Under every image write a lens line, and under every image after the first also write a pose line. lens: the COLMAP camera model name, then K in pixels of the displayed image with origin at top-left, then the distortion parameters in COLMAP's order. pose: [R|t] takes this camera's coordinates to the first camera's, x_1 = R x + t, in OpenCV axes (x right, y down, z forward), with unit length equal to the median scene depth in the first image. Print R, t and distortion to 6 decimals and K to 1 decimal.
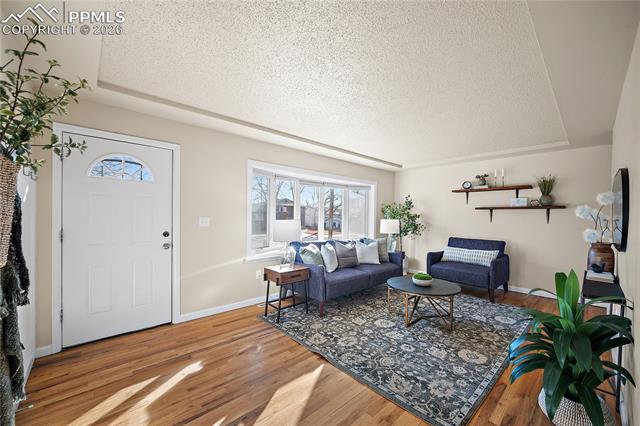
lens RADIAL K [[254.9, 0, 318.2], [0, 254.9, 216.0], [0, 0, 1]] dist [-0.003295, 0.000494]
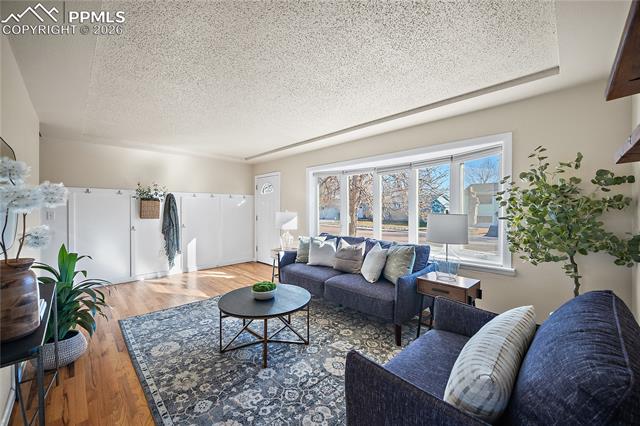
lens RADIAL K [[254.9, 0, 319.8], [0, 254.9, 209.0], [0, 0, 1]] dist [-0.003295, 0.000494]
pose [[0.027297, -0.020602, -0.999415, 1.242481], [-0.005010, 0.999772, -0.020747, 0.024439], [0.999615, 0.005573, 0.027188, 1.206302]]
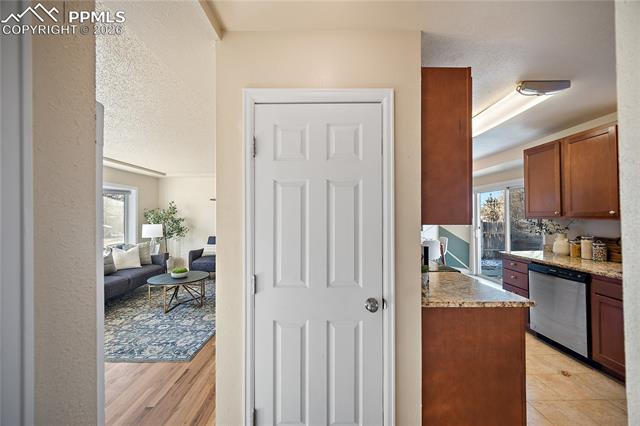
lens RADIAL K [[254.9, 0, 315.0], [0, 254.9, 213.9], [0, 0, 1]] dist [-0.003295, 0.000494]
pose [[0.686390, -0.013135, 0.727115, -0.039983], [0.017126, 0.999852, 0.001895, -0.031544], [-0.727032, 0.011152, 0.686513, -0.355451]]
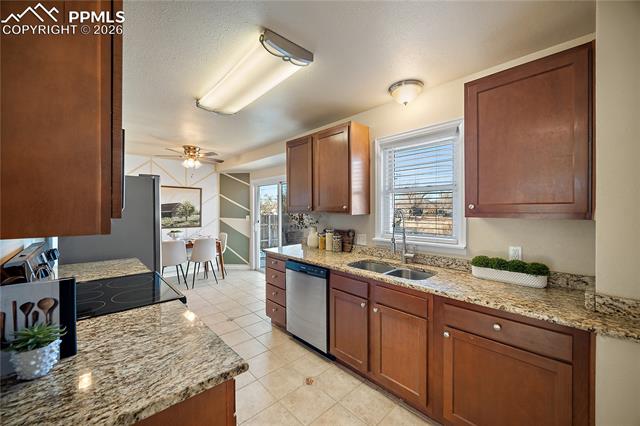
lens RADIAL K [[254.9, 0, 322.3], [0, 254.9, 209.0], [0, 0, 1]] dist [-0.003295, 0.000494]
pose [[-0.005021, -0.016083, 0.999858, 0.297662], [-0.000587, 0.999871, 0.016081, -0.027416], [-0.999987, -0.000506, -0.005030, -0.402362]]
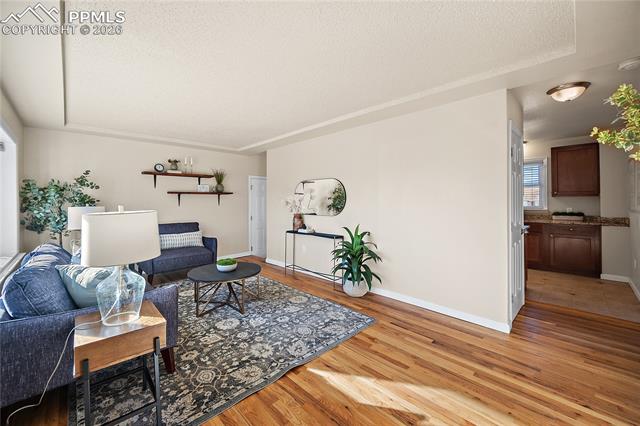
lens RADIAL K [[254.9, 0, 321.9], [0, 254.9, 201.3], [0, 0, 1]] dist [-0.003295, 0.000494]
pose [[-0.035206, -0.008840, 0.999341, -0.612969], [0.009312, 0.999915, 0.009173, -0.000132], [-0.999337, 0.009629, -0.035121, 0.705505]]
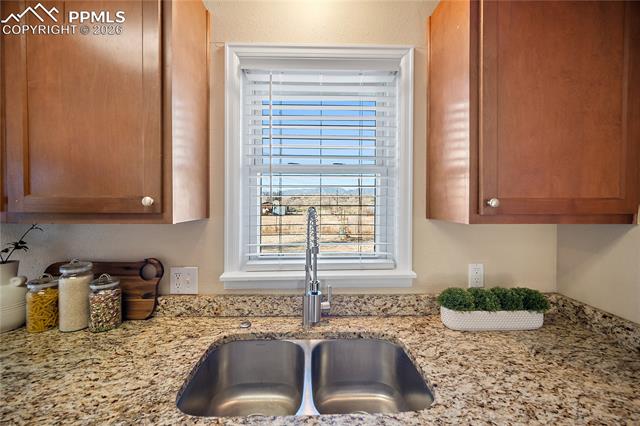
lens RADIAL K [[254.9, 0, 320.1], [0, 254.9, 208.2], [0, 0, 1]] dist [-0.003295, 0.000494]
pose [[-0.746300, -0.024850, 0.665146, 0.793581], [-0.016845, 0.999688, 0.018450, -0.020511], [-0.665397, 0.002565, -0.746485, -0.400975]]
